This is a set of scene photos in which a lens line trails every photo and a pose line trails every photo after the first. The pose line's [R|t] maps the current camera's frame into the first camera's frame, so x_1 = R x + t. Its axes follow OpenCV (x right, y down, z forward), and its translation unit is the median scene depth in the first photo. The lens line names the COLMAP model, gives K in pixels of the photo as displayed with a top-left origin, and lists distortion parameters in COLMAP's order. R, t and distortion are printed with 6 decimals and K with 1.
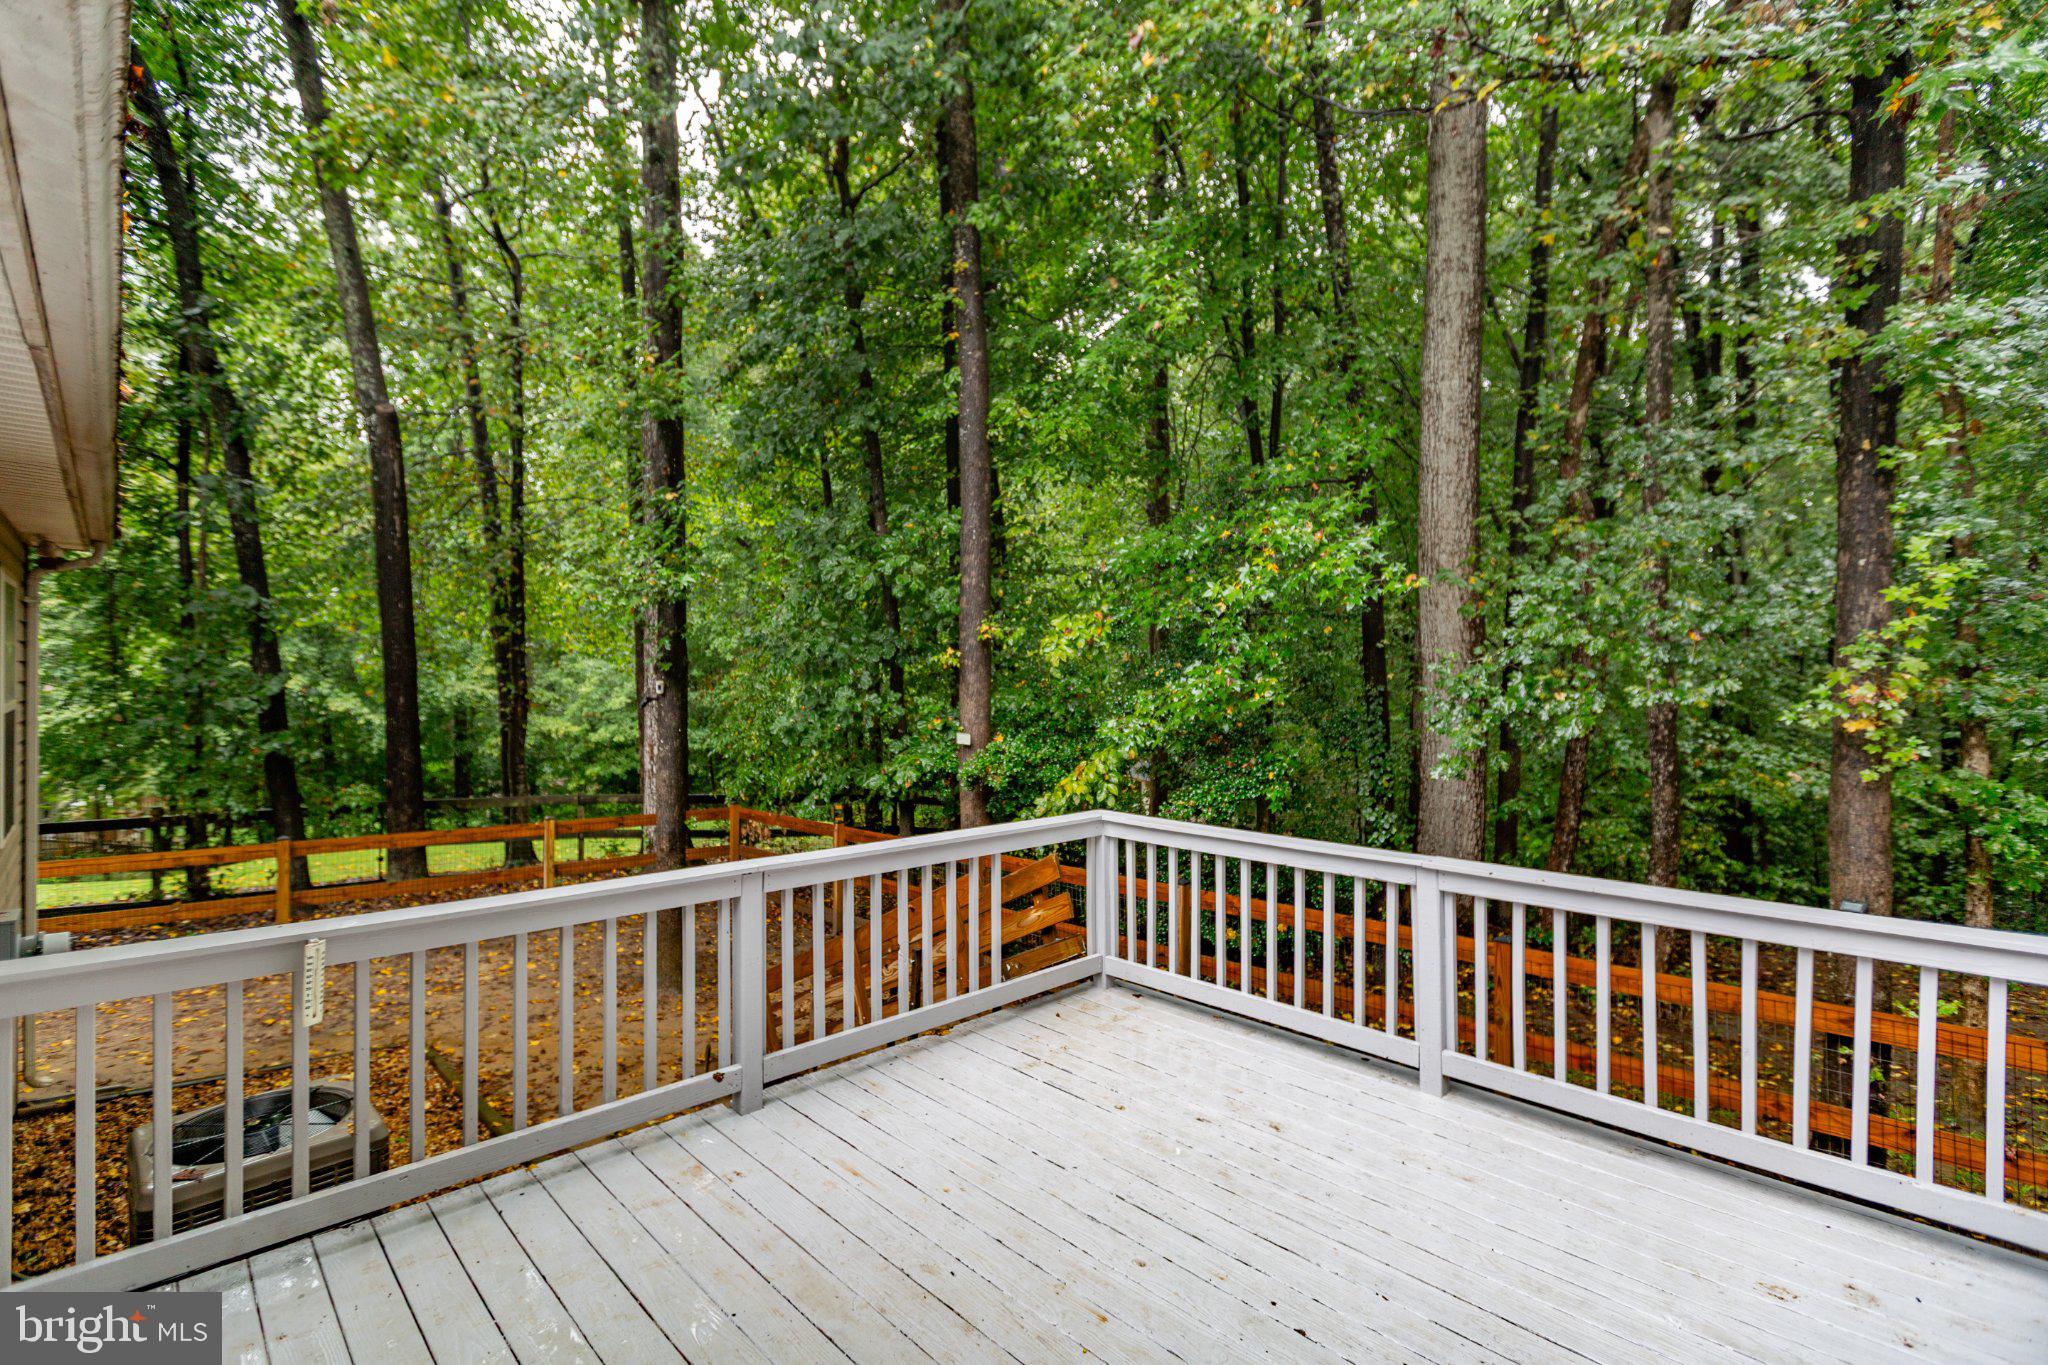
lens RADIAL K [[924.3, 0, 1033.0], [0, 924.3, 677.8], [0, 0, 1]] dist [0.000531, -0.003527]
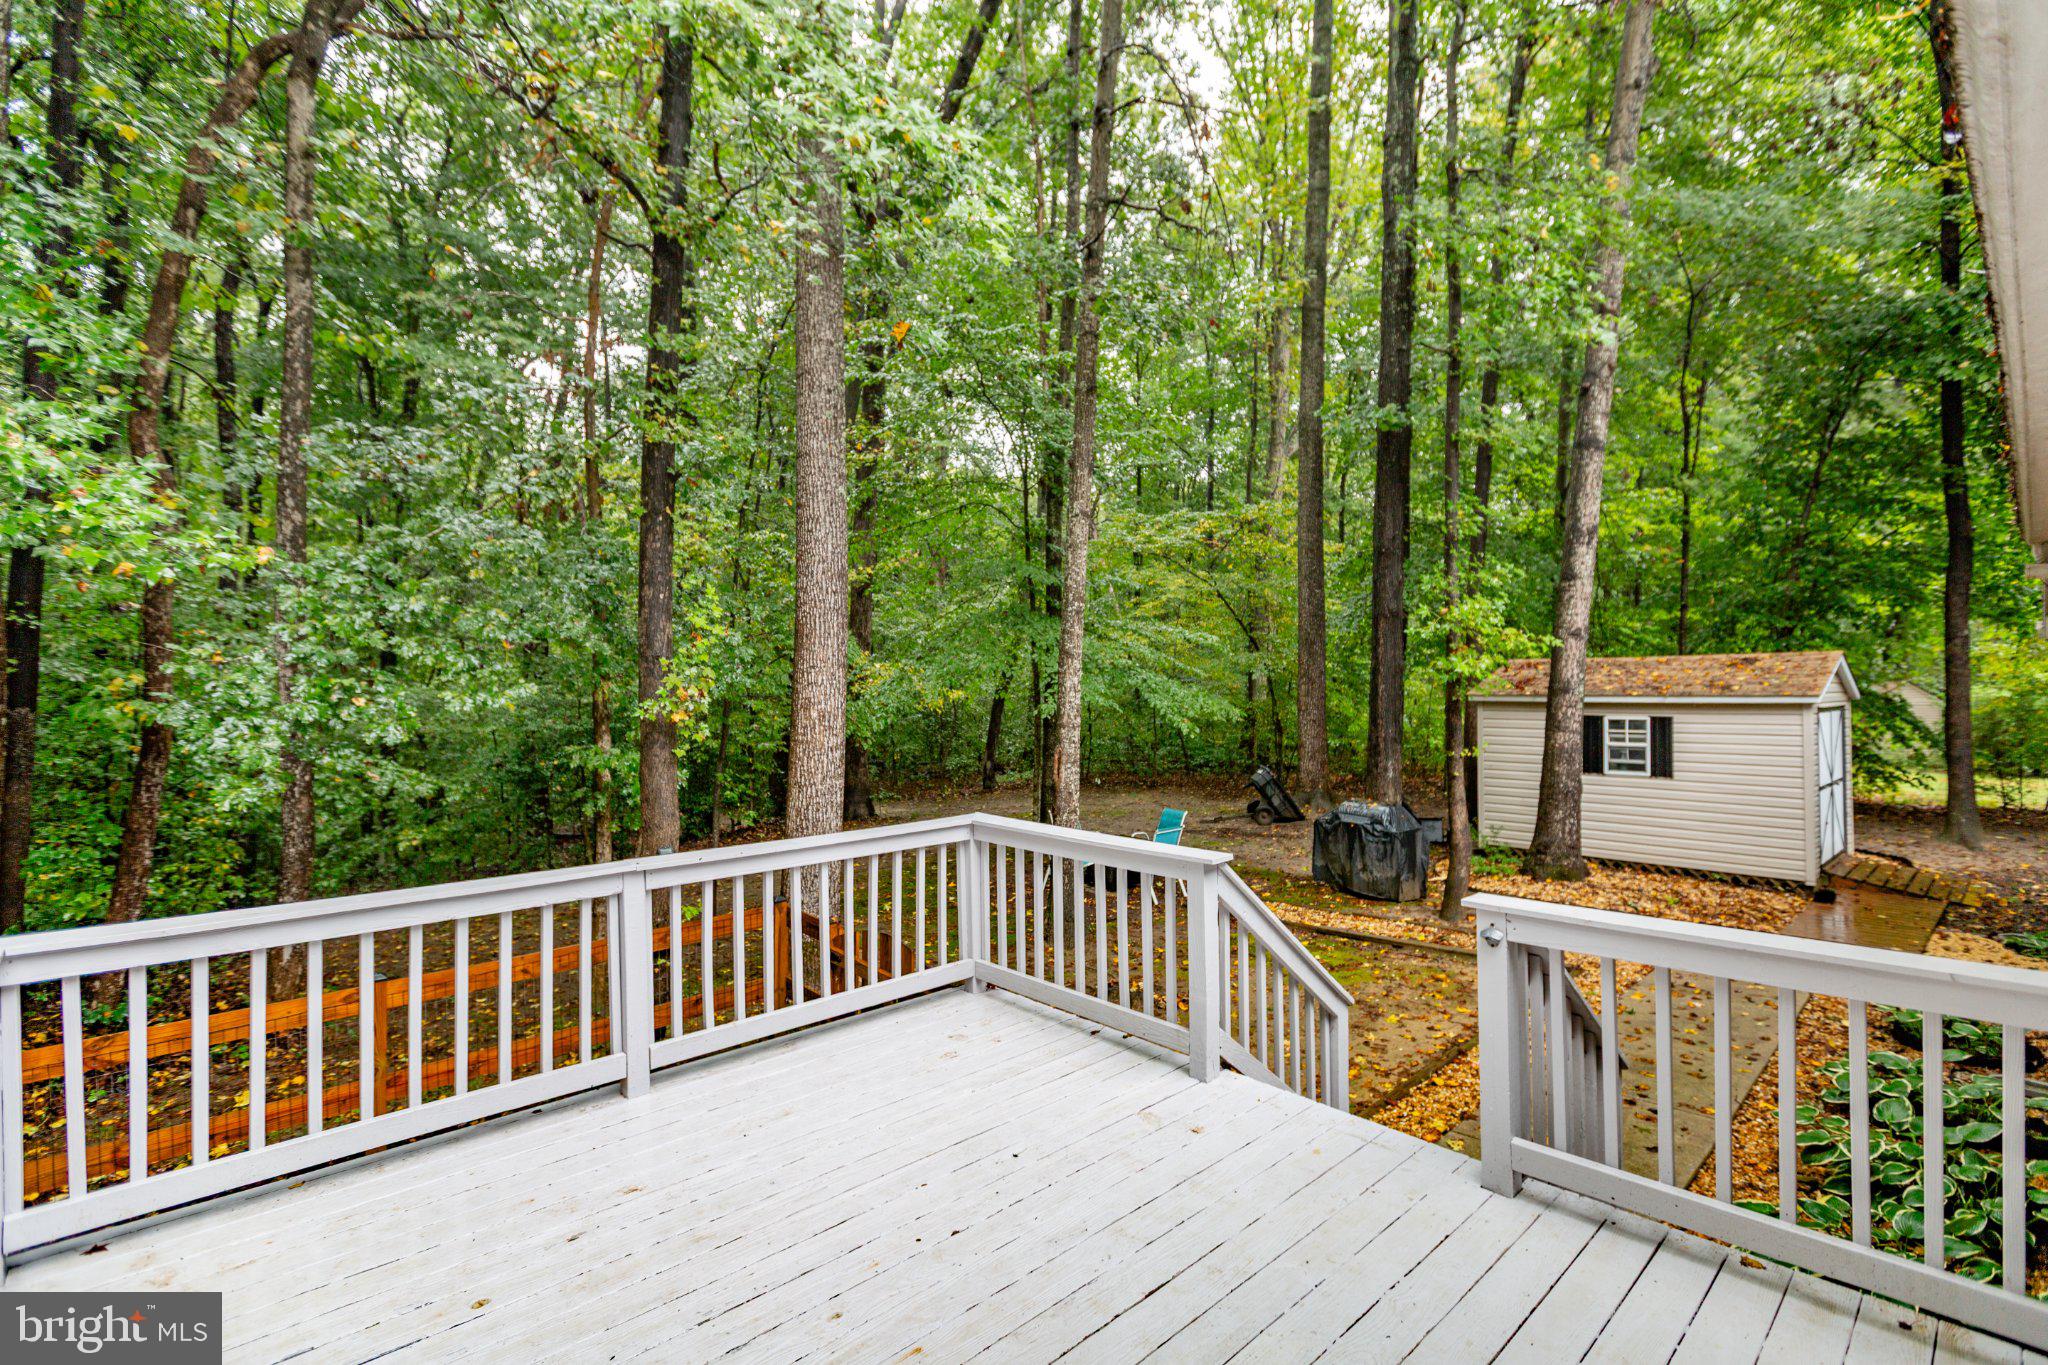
lens RADIAL K [[924.3, 0, 1019.3], [0, 924.3, 680.0], [0, 0, 1]] dist [0.000531, -0.003527]
pose [[0.039147, -0.002800, 0.999230, -0.475163], [0.002984, 0.999992, 0.002685, -0.004103], [-0.999229, 0.002877, 0.039155, 0.461169]]
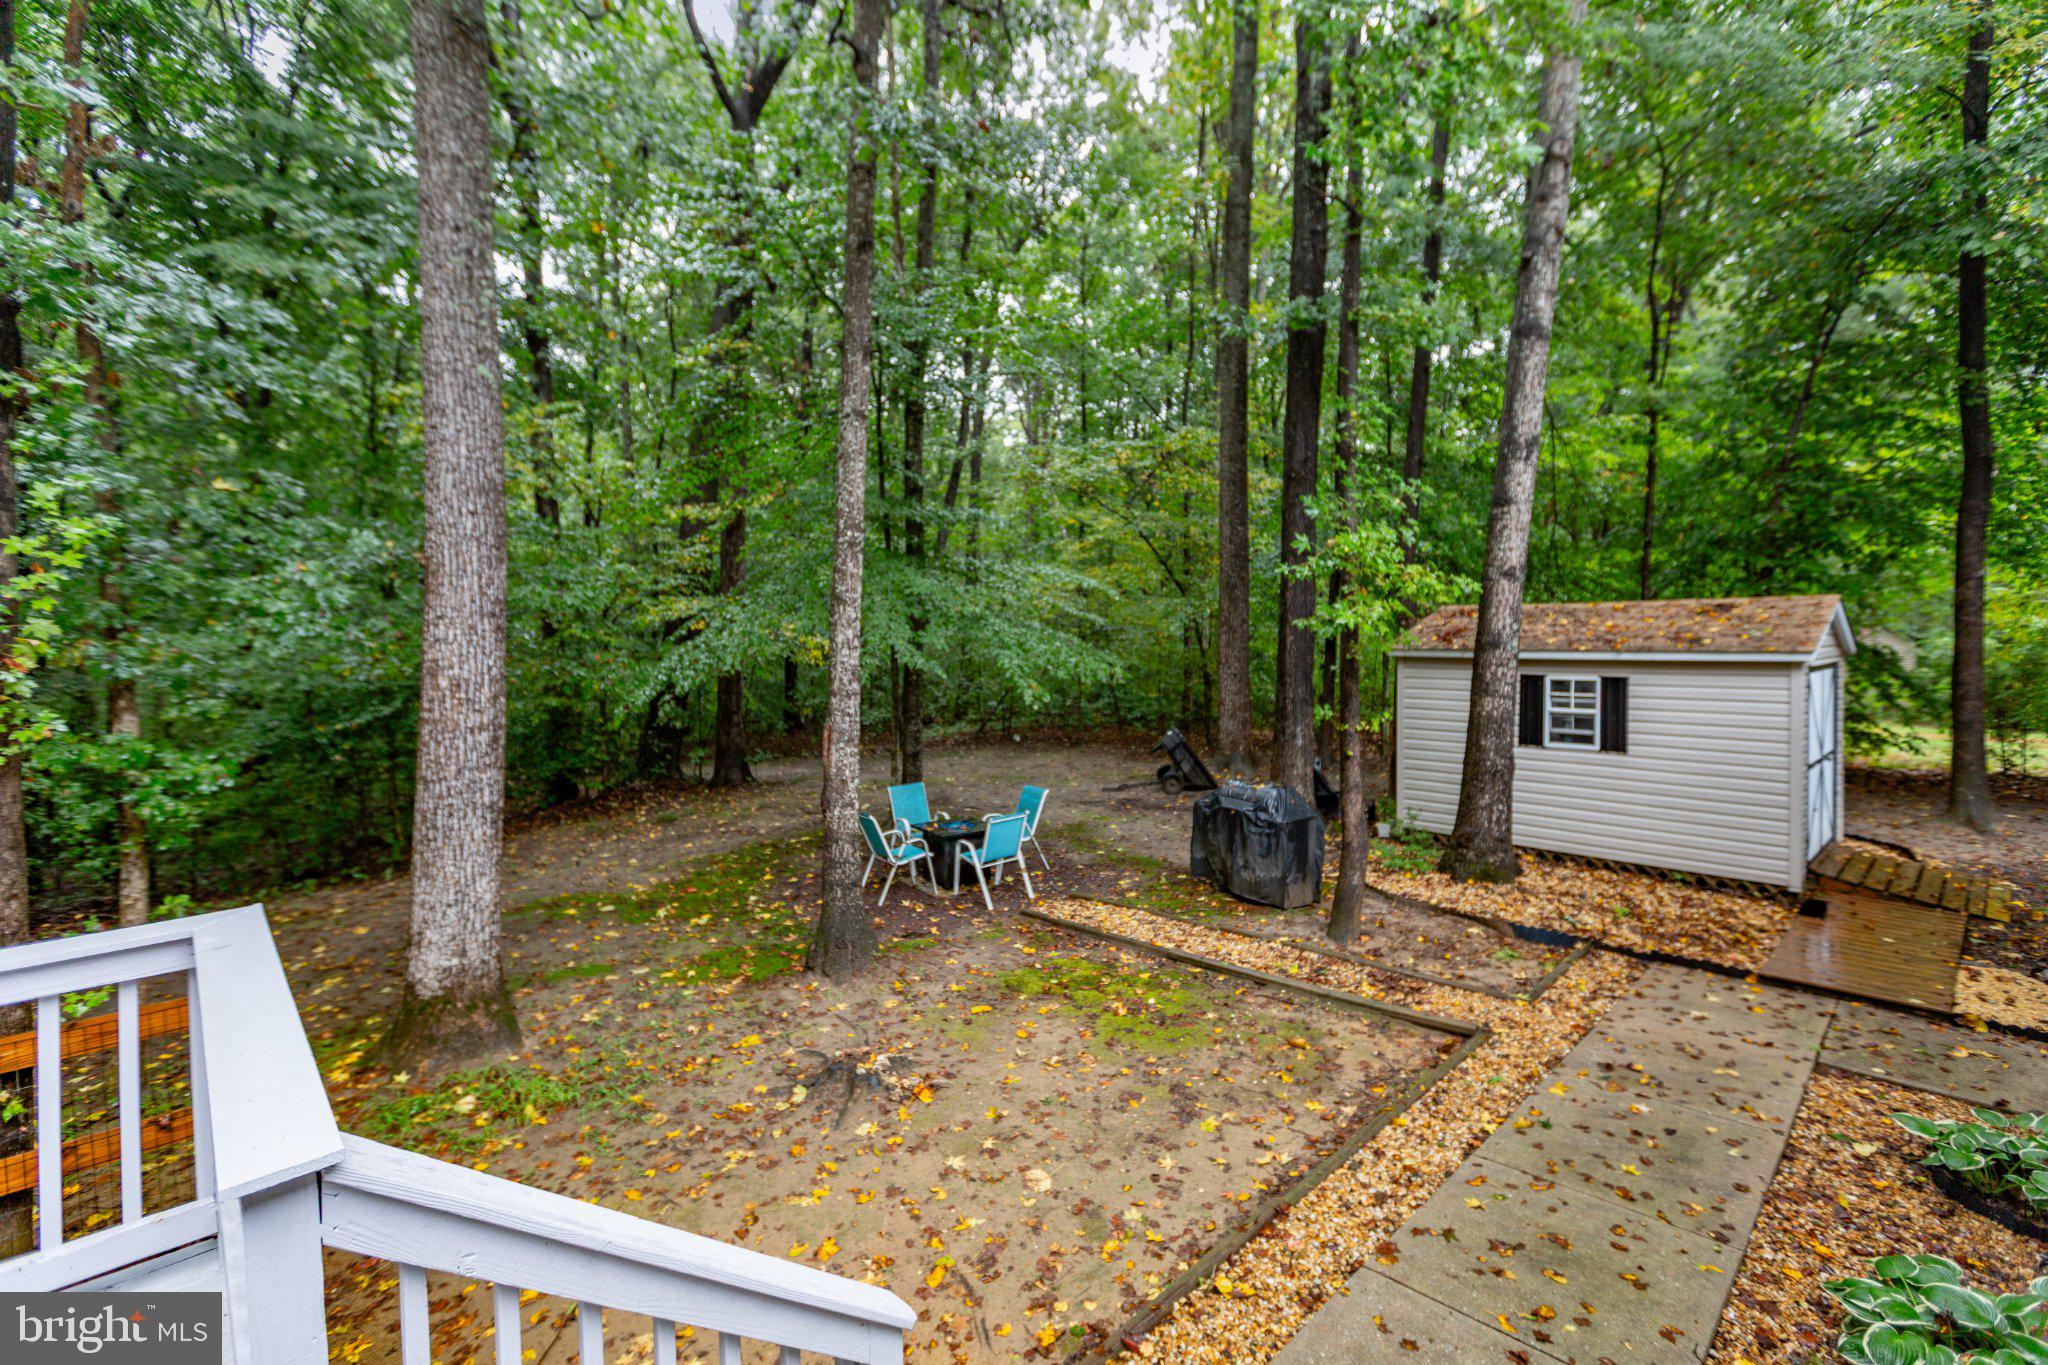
lens RADIAL K [[924.3, 0, 1007.8], [0, 924.3, 655.2], [0, 0, 1]] dist [0.000531, -0.003527]
pose [[0.024775, -0.034270, 0.999106, 0.098848], [0.003723, 0.999408, 0.034188, -0.015164], [-0.999686, 0.002873, 0.024888, 0.058332]]
